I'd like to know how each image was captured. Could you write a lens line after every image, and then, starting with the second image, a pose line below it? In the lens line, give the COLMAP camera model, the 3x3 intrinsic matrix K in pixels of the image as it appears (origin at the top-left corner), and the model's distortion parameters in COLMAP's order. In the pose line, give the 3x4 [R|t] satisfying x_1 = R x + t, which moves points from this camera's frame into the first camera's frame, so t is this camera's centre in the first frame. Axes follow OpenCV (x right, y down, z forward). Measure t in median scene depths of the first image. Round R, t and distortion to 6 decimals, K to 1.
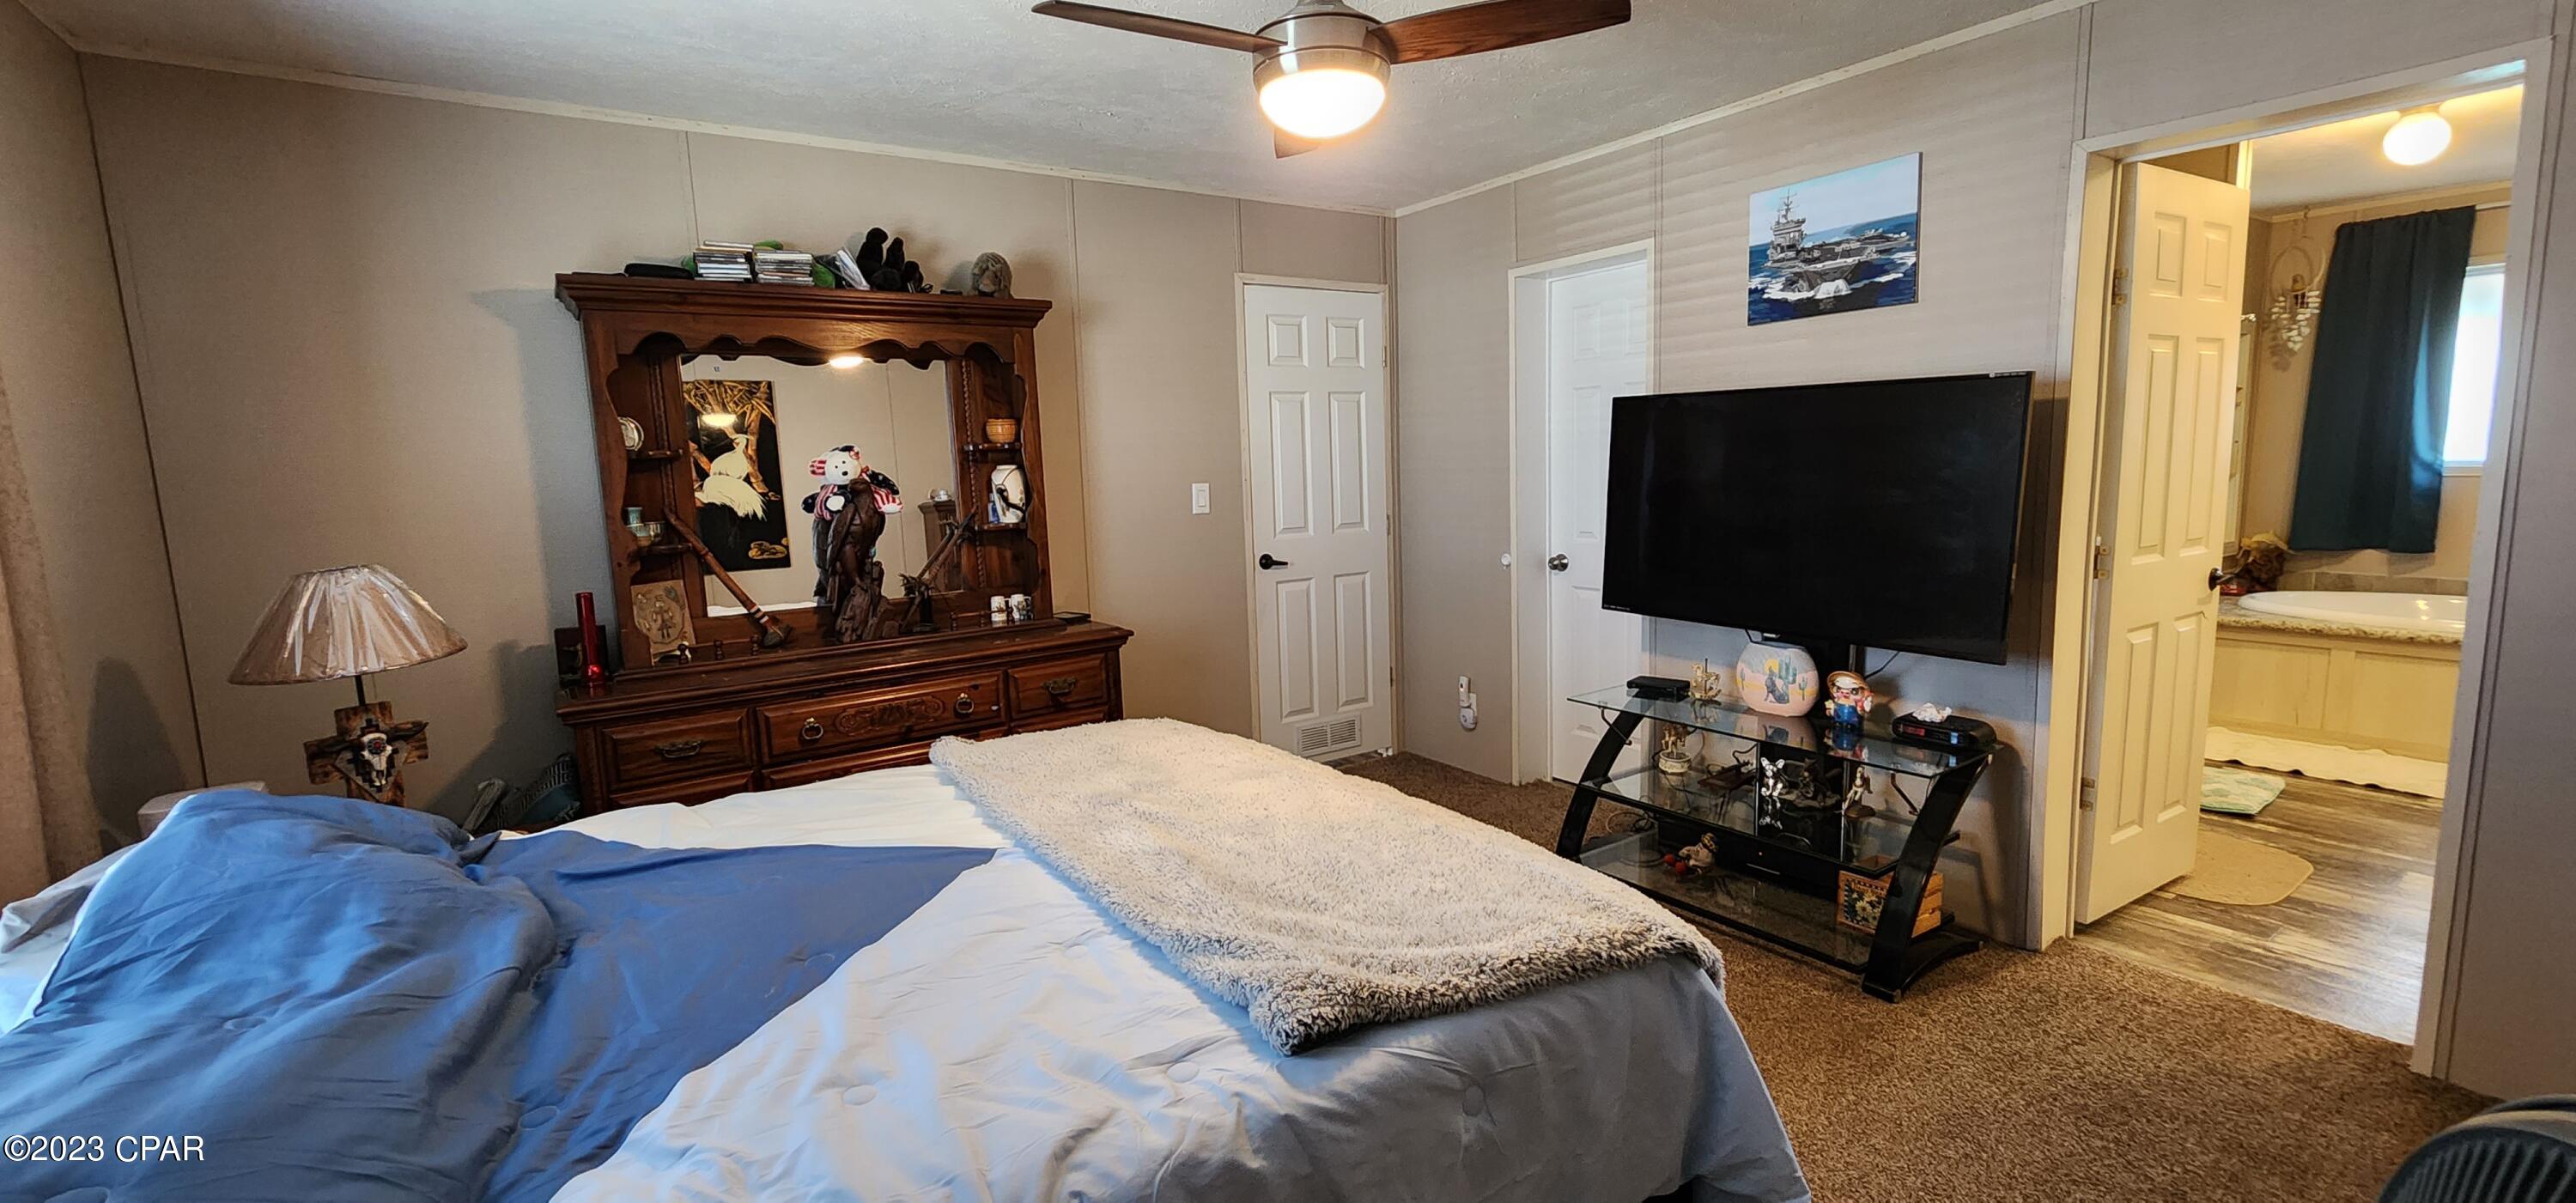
lens RADIAL K [[1070.0, 0, 1296.0], [0, 1070.0, 599.8], [0, 0, 1]] dist [-0.001406, 0.001763]
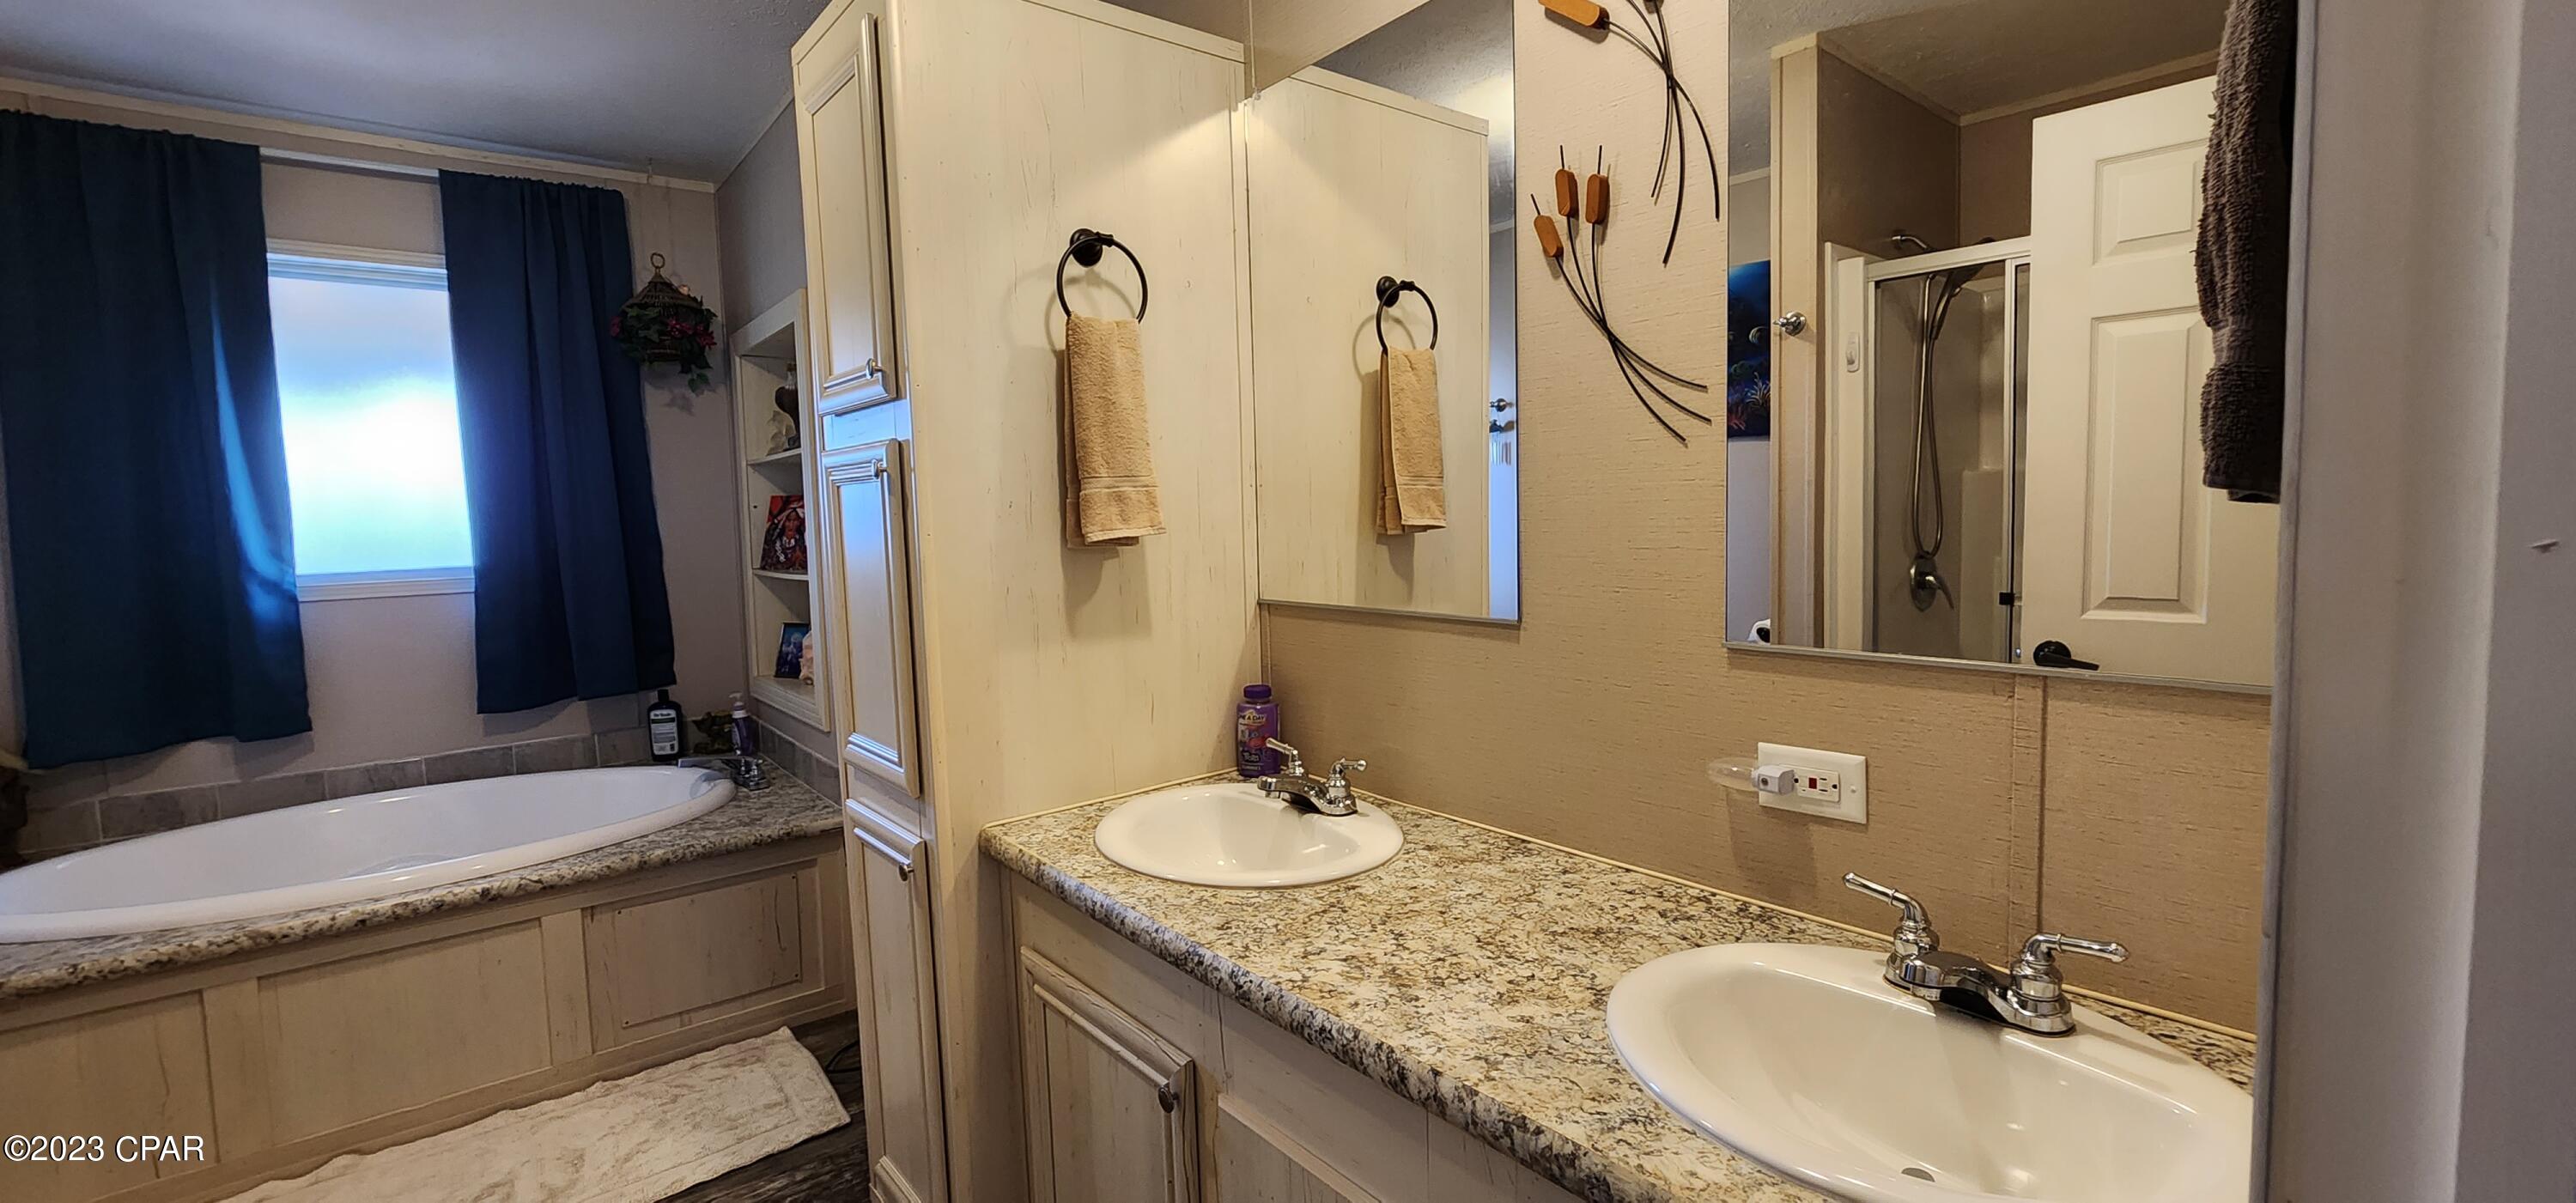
lens RADIAL K [[1070.0, 0, 1295.4], [0, 1070.0, 596.9], [0, 0, 1]] dist [-0.001406, 0.001763]
pose [[-0.070222, -0.046342, 0.996454, 0.446586], [0.165563, 0.984524, 0.057455, -0.061253], [-0.983696, 0.169011, -0.061463, 0.496156]]
